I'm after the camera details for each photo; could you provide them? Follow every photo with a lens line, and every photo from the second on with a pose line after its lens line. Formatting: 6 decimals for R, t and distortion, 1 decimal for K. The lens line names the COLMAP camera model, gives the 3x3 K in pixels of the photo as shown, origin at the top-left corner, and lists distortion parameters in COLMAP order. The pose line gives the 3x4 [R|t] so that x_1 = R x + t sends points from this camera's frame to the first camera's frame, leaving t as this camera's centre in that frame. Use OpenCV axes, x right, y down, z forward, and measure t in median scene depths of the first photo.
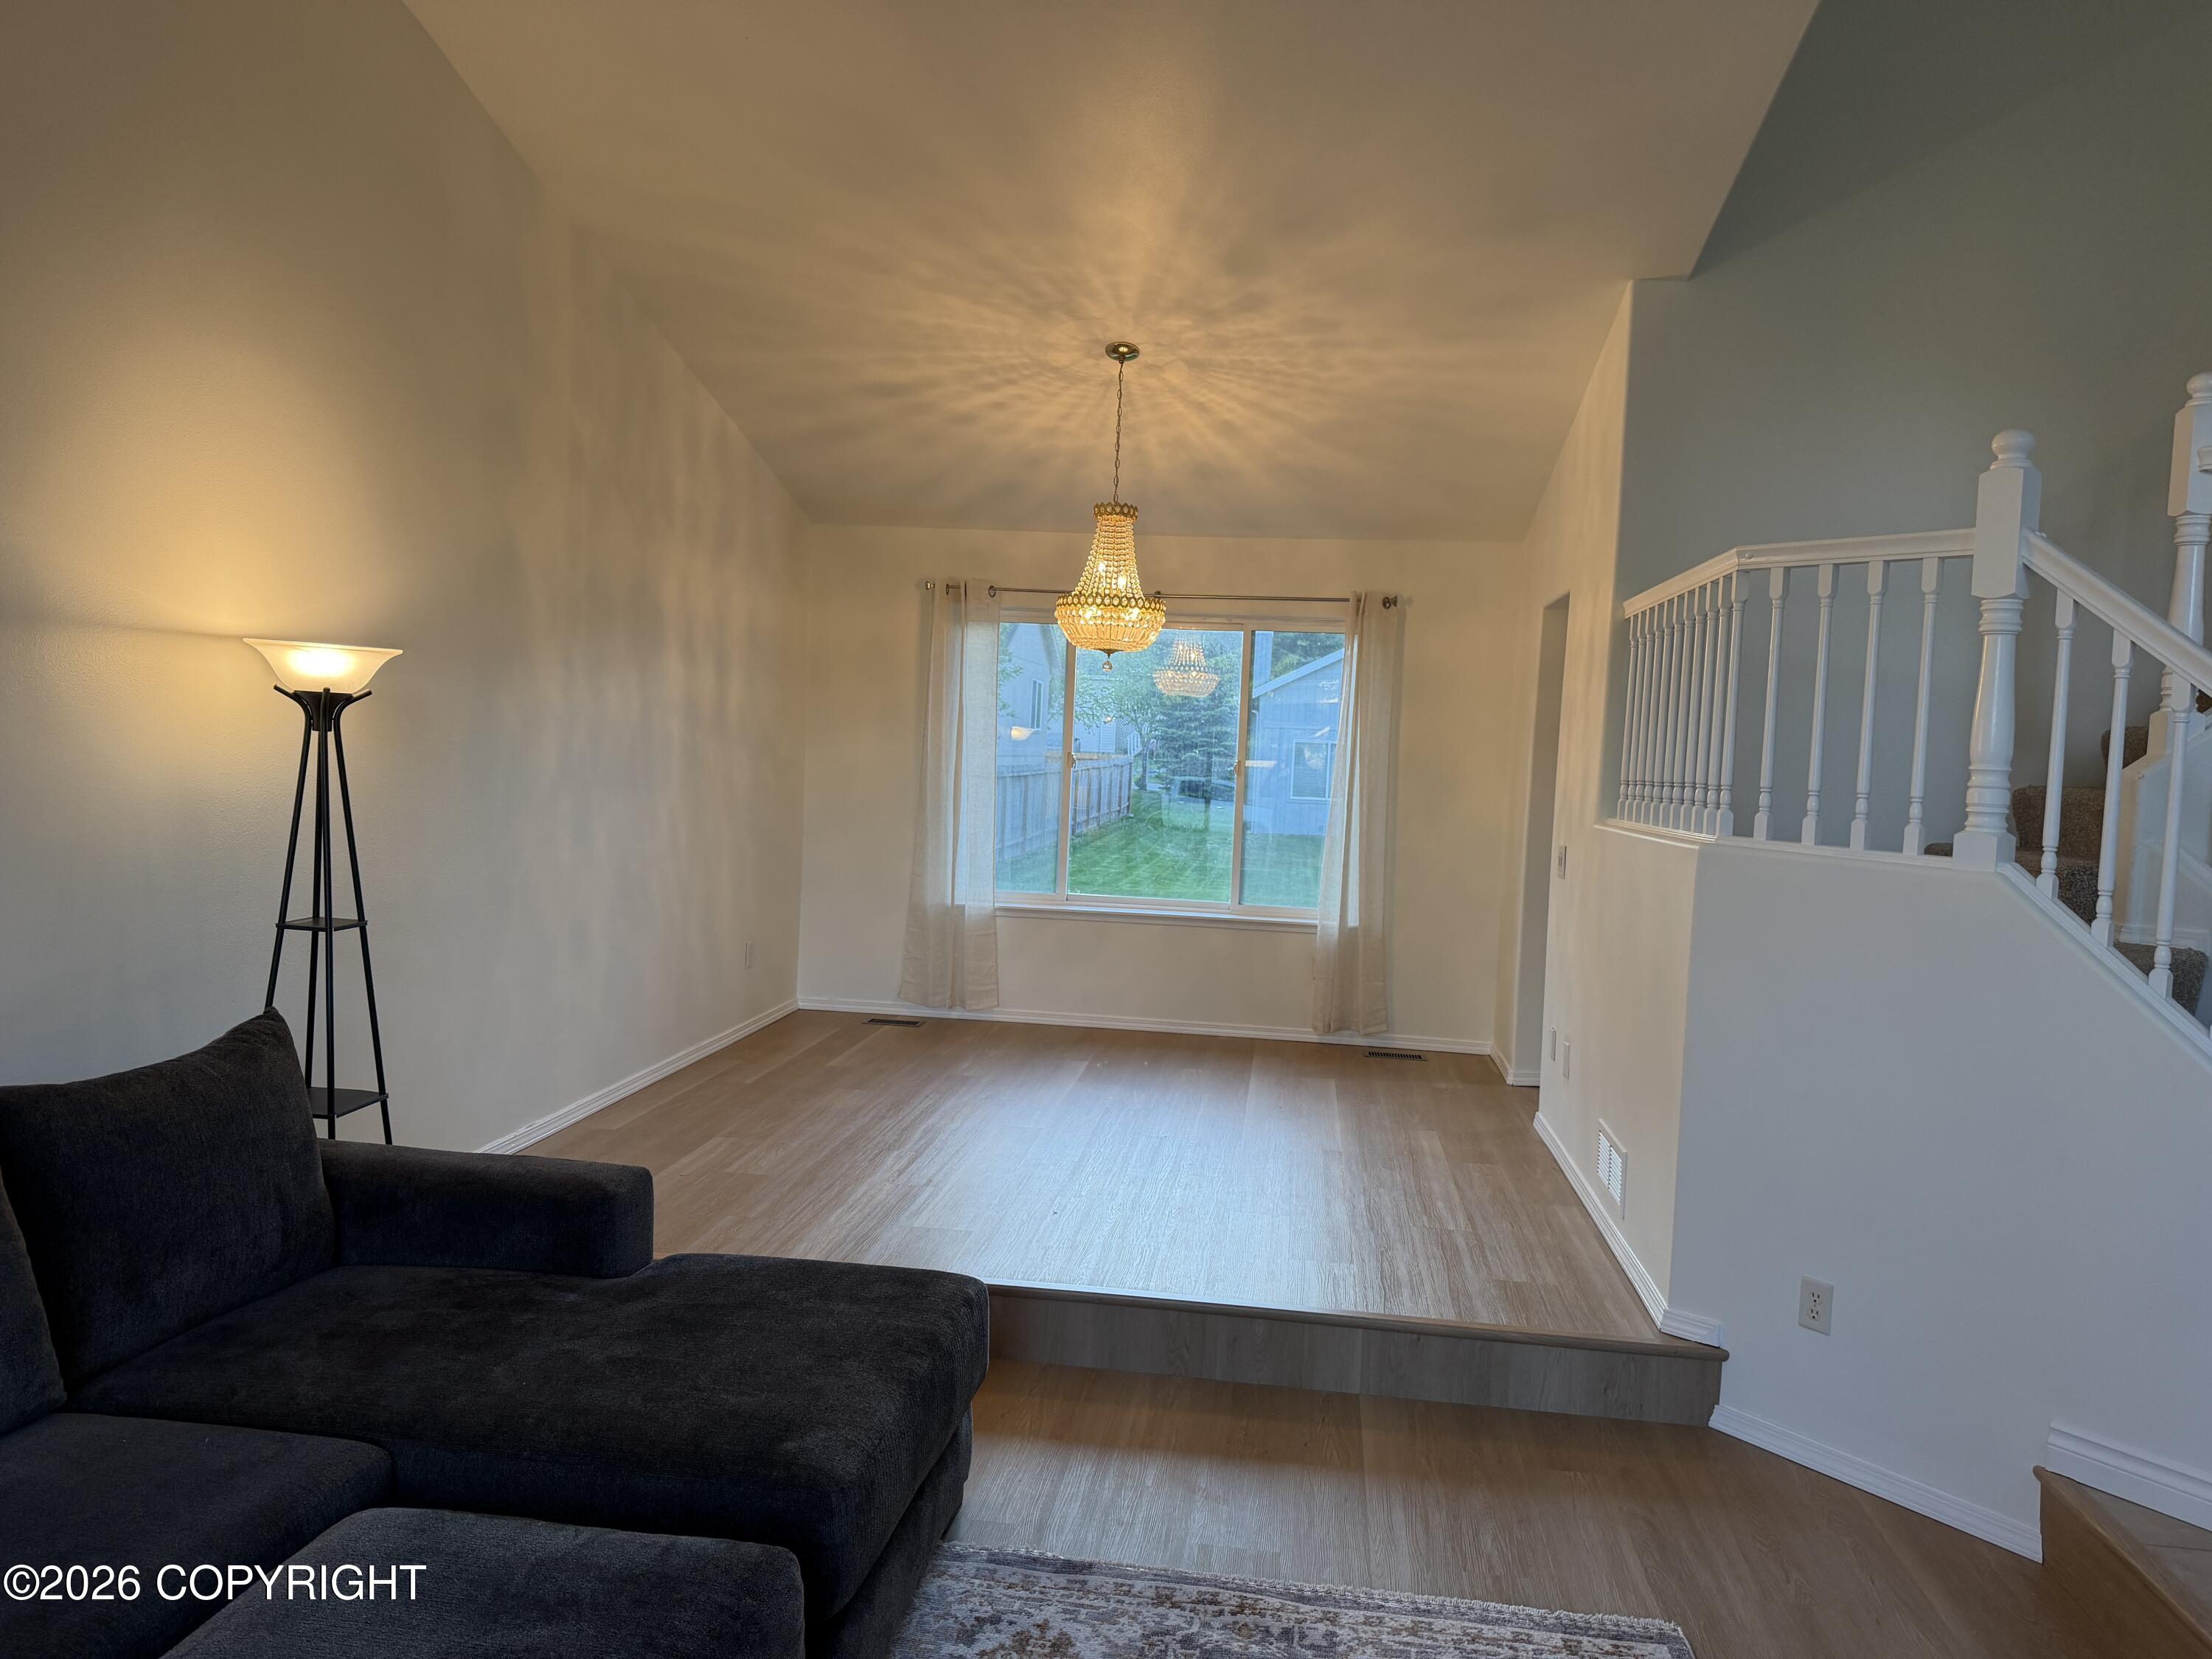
lens RADIAL K [[1521.6, 0, 1122.3], [0, 1521.6, 831.6], [0, 0, 1]] dist [0.065084, -0.102998]
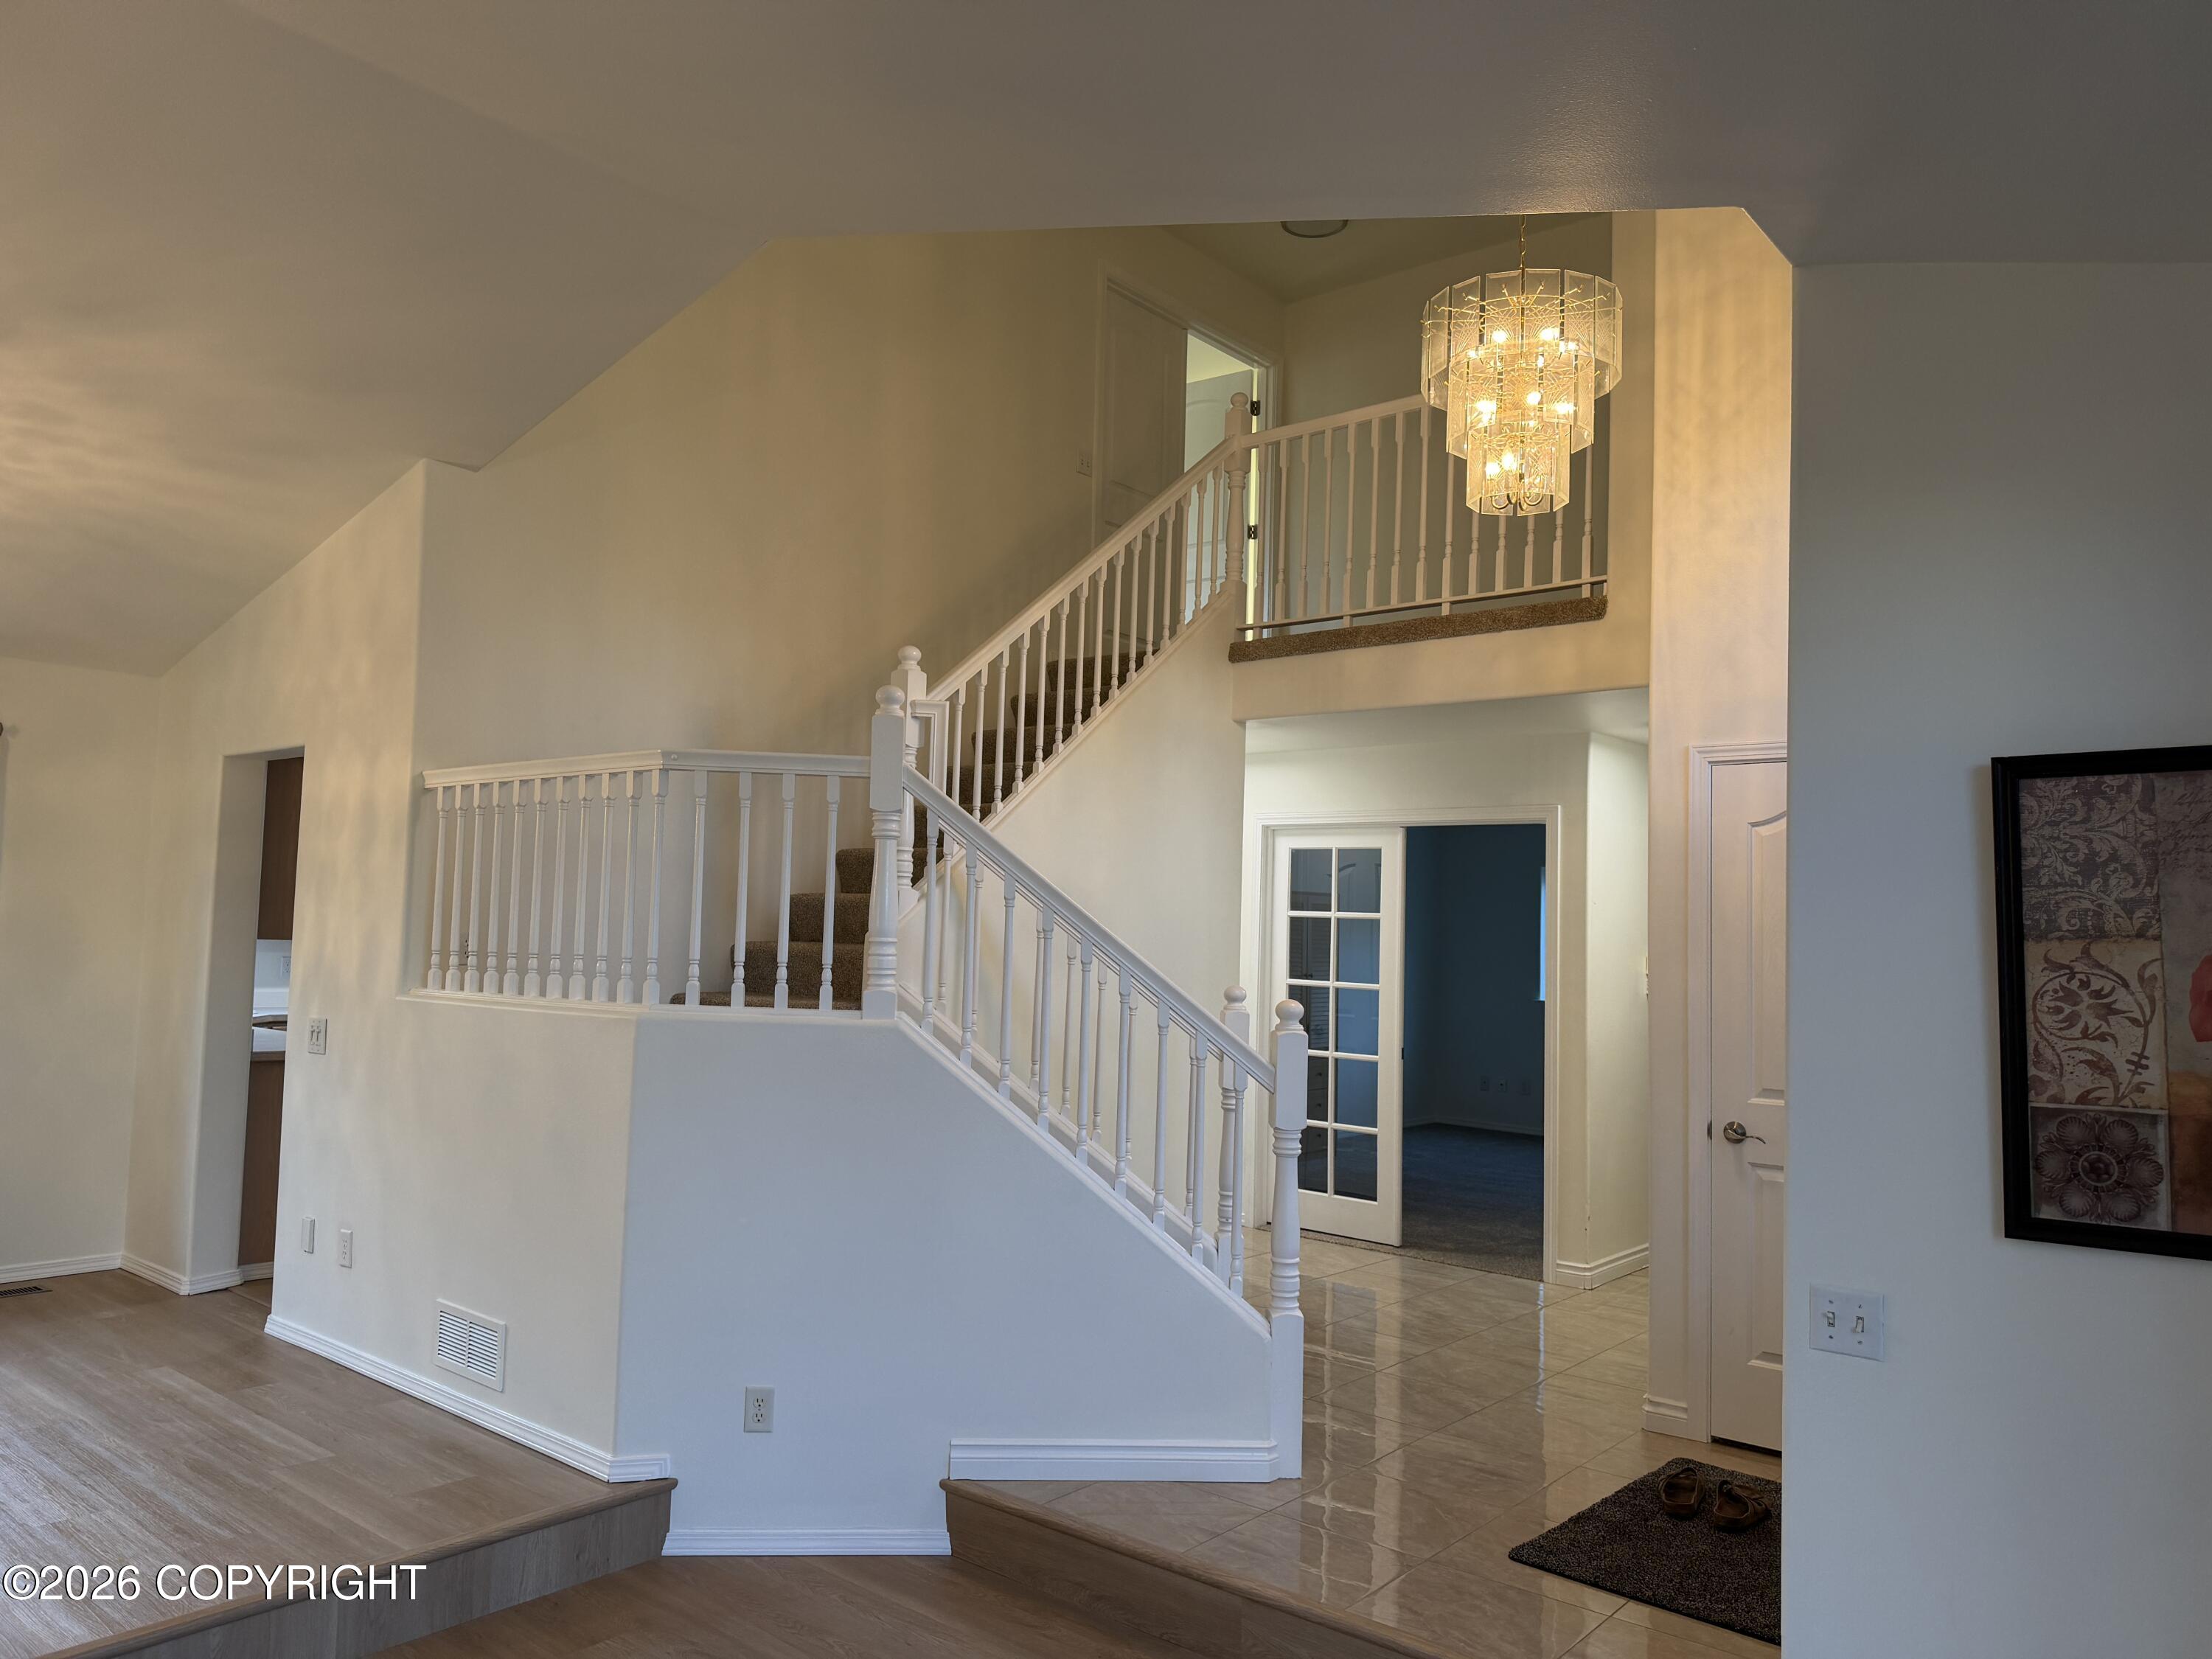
lens RADIAL K [[1521.6, 0, 1122.3], [0, 1521.6, 831.6], [0, 0, 1]] dist [0.065084, -0.102998]
pose [[0.547774, 0.026416, 0.836209, -0.356473], [0.044285, 0.997185, -0.060511, -0.040644], [-0.835453, 0.070178, 0.545062, 0.104537]]
